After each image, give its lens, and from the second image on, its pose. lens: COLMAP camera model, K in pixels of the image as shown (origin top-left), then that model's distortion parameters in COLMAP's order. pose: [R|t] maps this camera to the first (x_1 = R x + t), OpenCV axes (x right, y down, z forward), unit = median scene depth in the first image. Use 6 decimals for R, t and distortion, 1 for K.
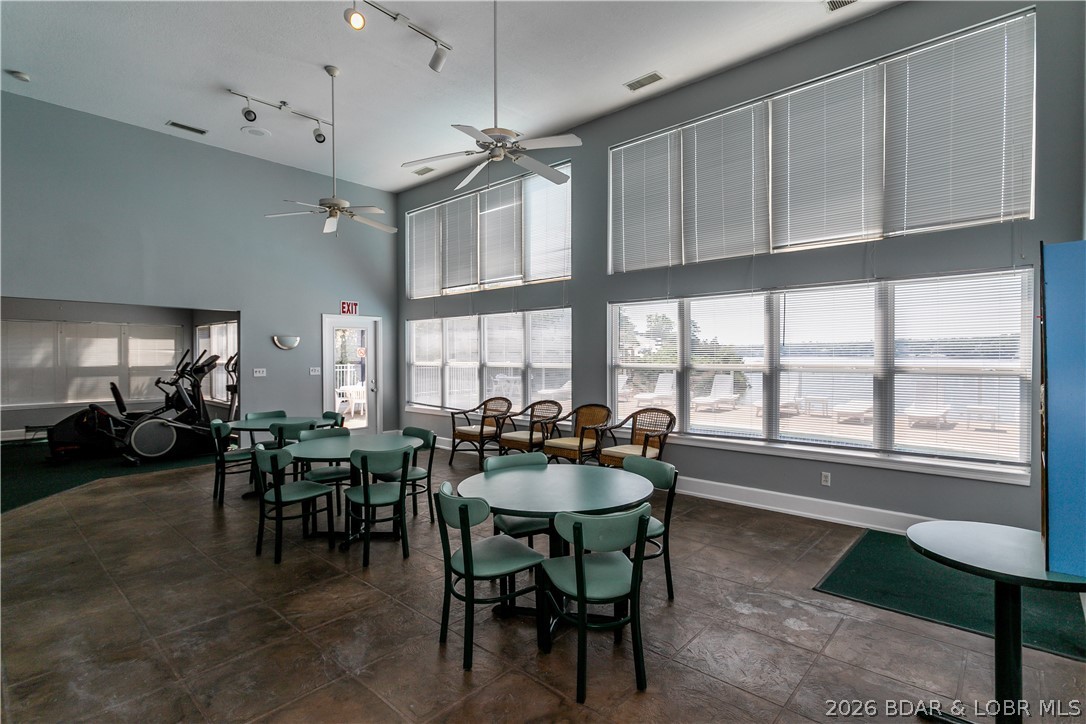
lens RADIAL K [[522.0, 0, 543.0], [0, 522.0, 362.0], [0, 0, 1]] dist [0.008173, 0.000182]
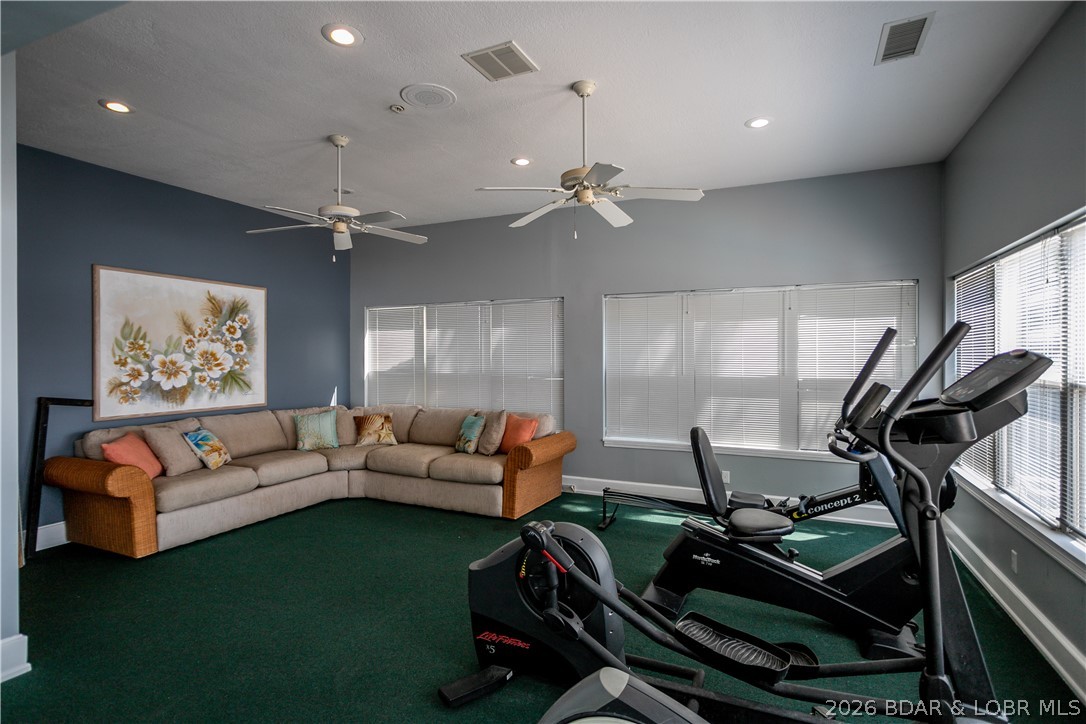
lens RADIAL K [[522.0, 0, 543.0], [0, 522.0, 362.0], [0, 0, 1]] dist [0.008173, 0.000182]
pose [[0.285178, 0.003919, -0.958467, -0.328257], [-0.003245, 0.999990, 0.003124, -0.005509], [0.958469, 0.002219, 0.285188, 0.519704]]
